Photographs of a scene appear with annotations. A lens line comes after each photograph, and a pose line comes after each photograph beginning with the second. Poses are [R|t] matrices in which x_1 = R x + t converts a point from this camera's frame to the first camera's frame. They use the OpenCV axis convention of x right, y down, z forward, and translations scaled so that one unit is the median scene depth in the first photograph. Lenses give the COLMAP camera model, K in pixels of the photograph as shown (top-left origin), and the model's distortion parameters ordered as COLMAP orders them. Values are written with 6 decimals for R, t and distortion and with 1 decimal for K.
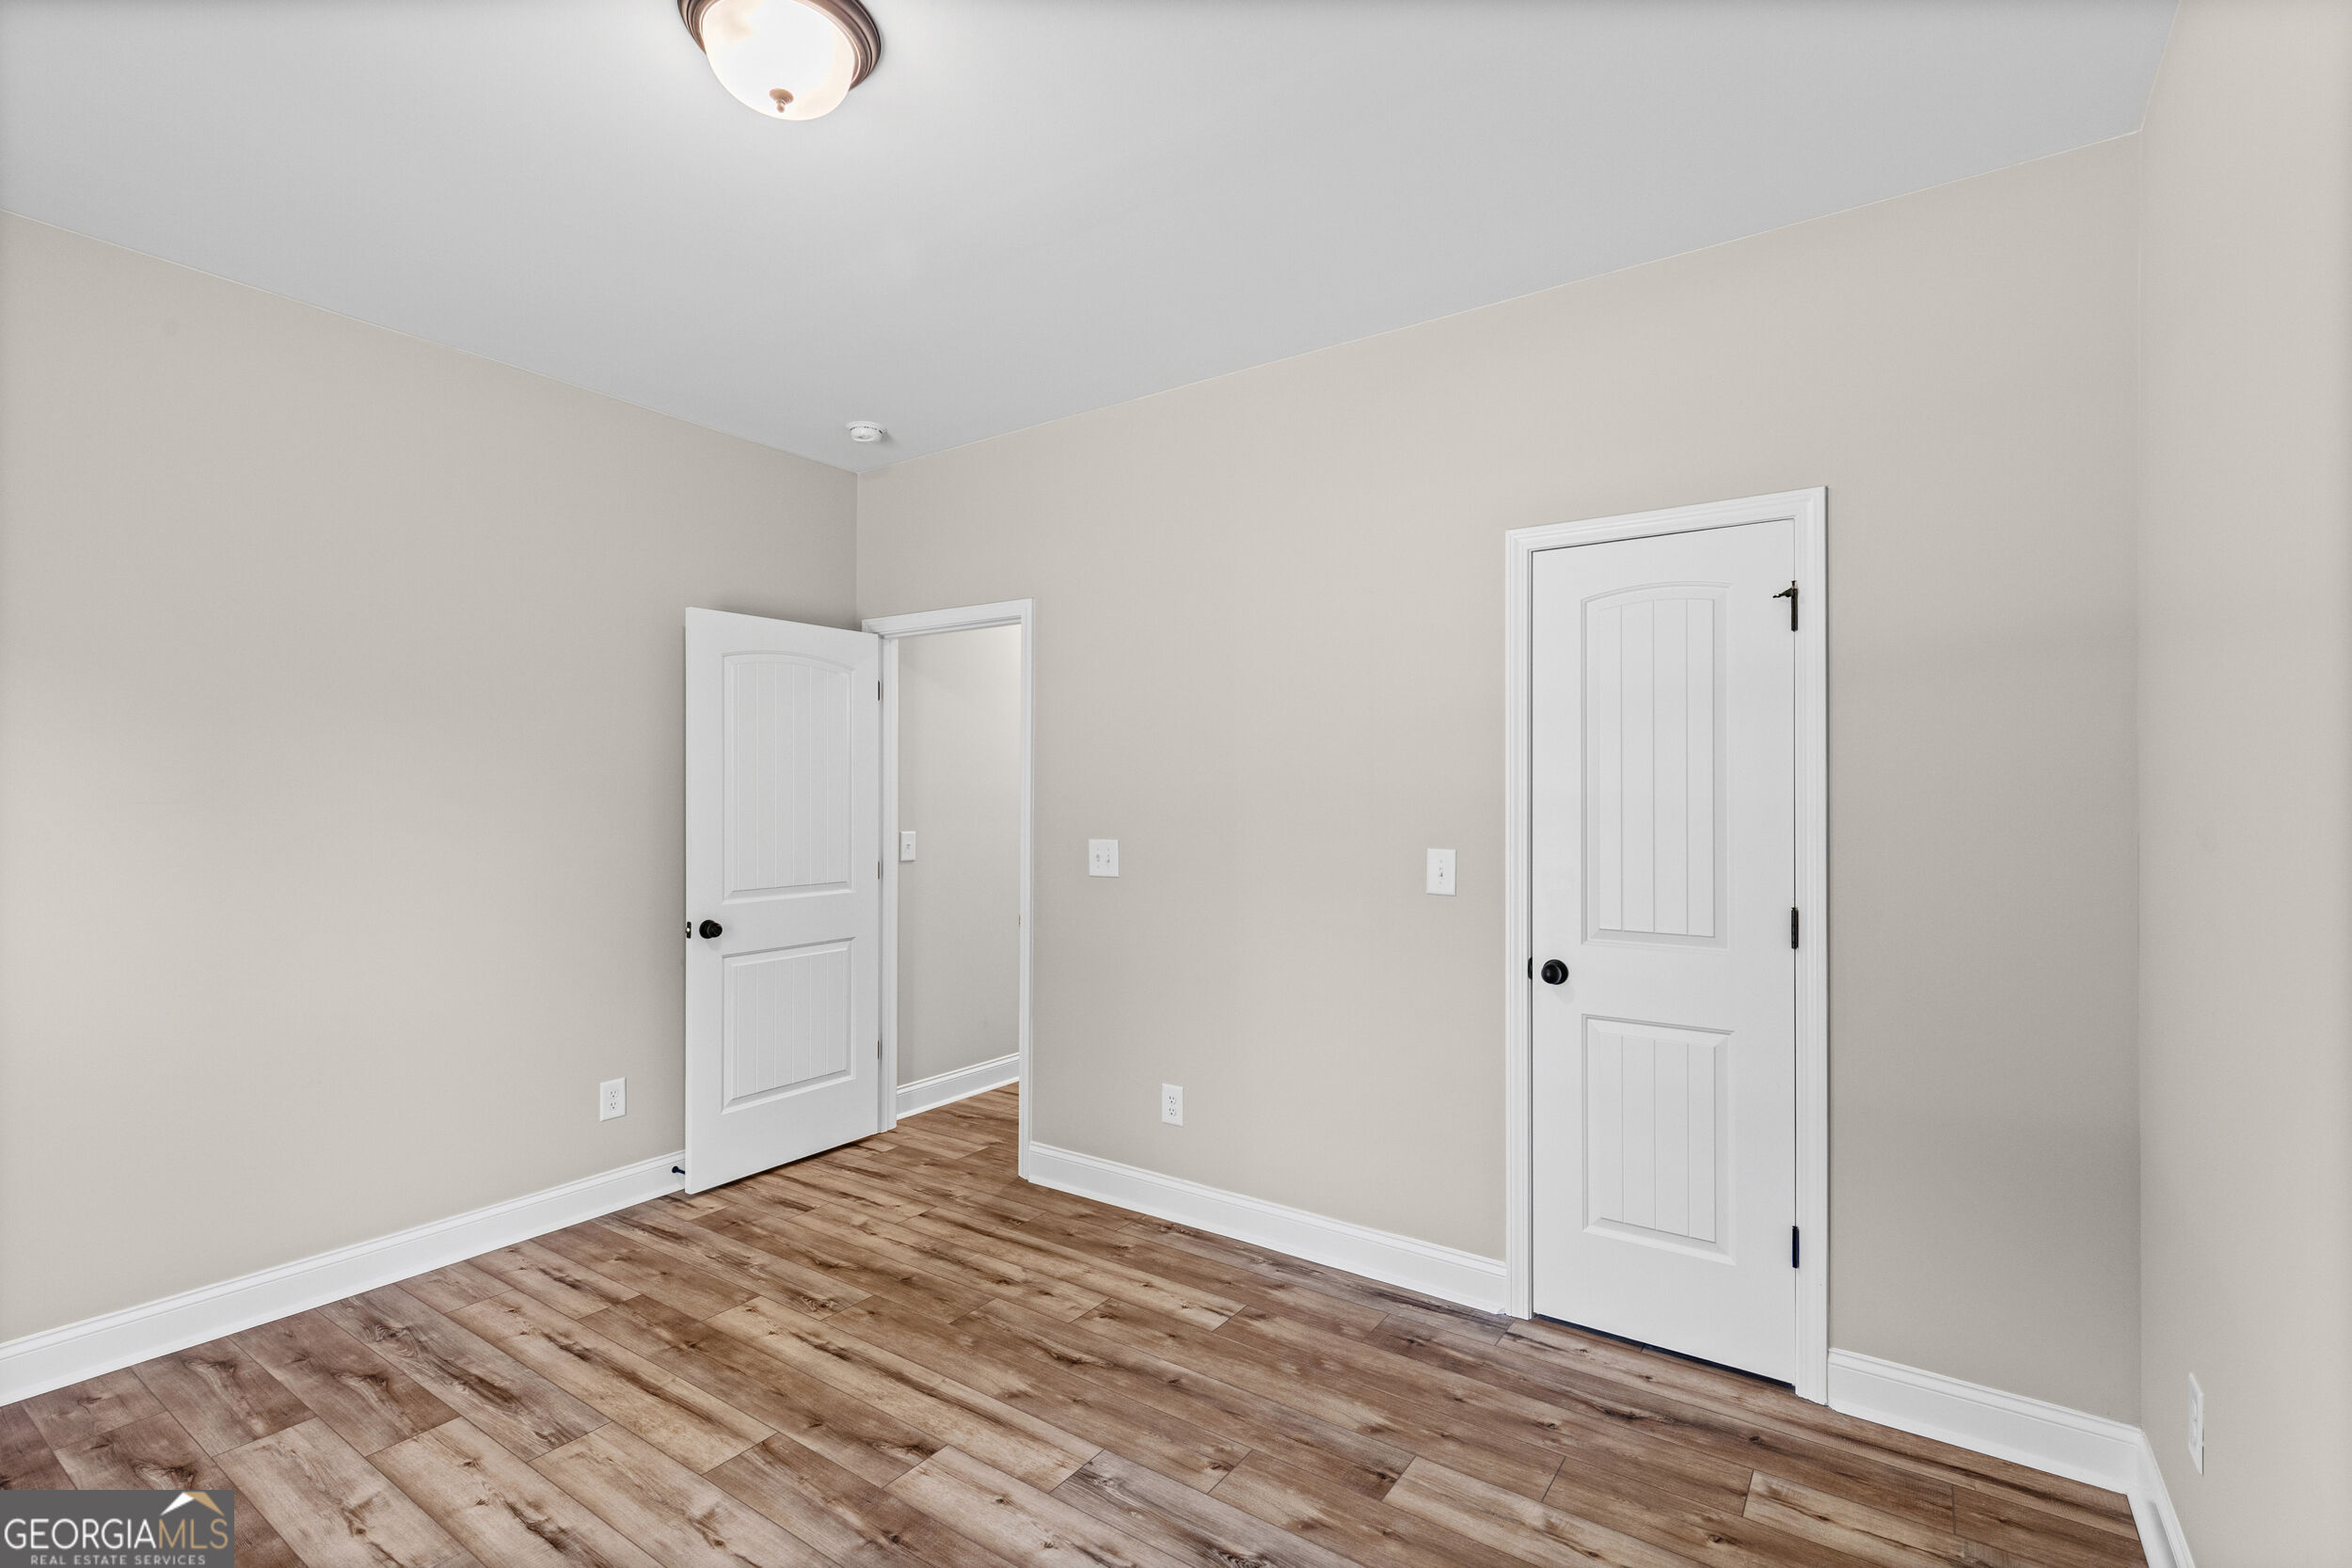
lens RADIAL K [[1115.8, 0, 1153.4], [0, 1115.8, 782.6], [0, 0, 1]] dist [0.018673, -0.000492]
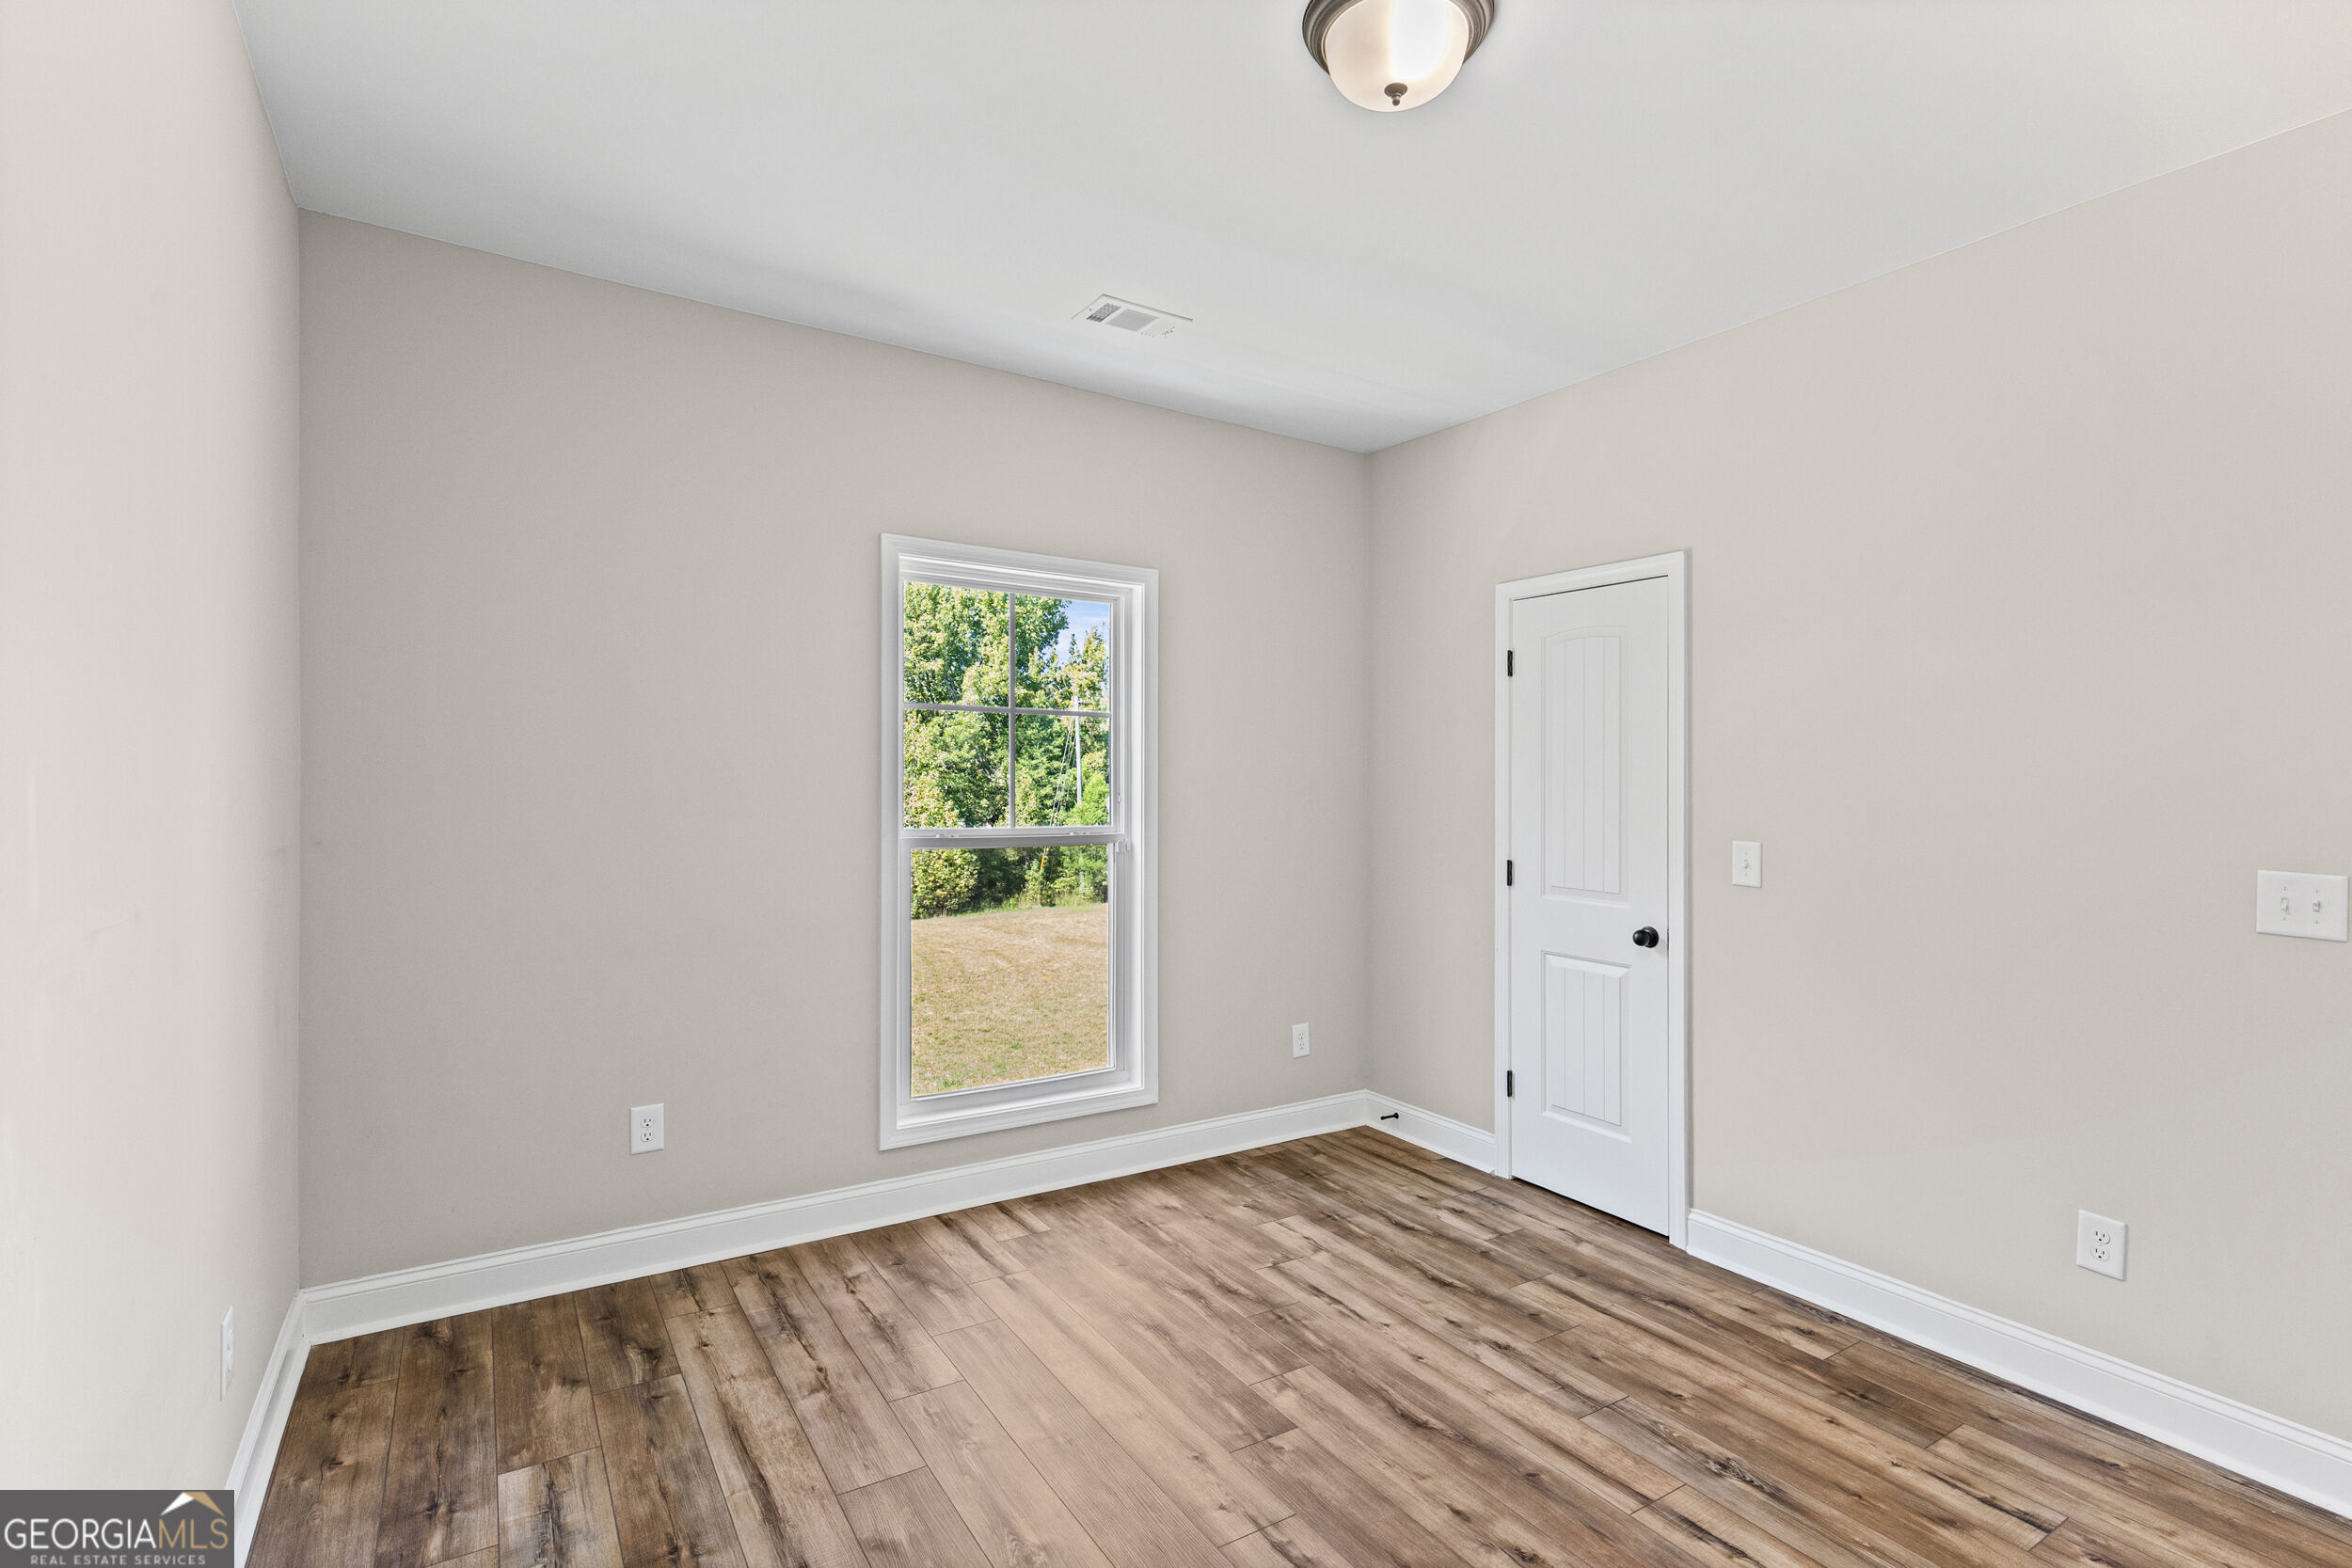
lens RADIAL K [[1073.1, 0, 1169.6], [0, 1073.1, 798.4], [0, 0, 1]] dist [0.011825, 0.000613]
pose [[0.935495, 0.023010, -0.352589, 0.391388], [-0.014280, 0.999524, 0.027342, -0.001285], [0.353050, -0.020544, 0.935379, -0.318661]]
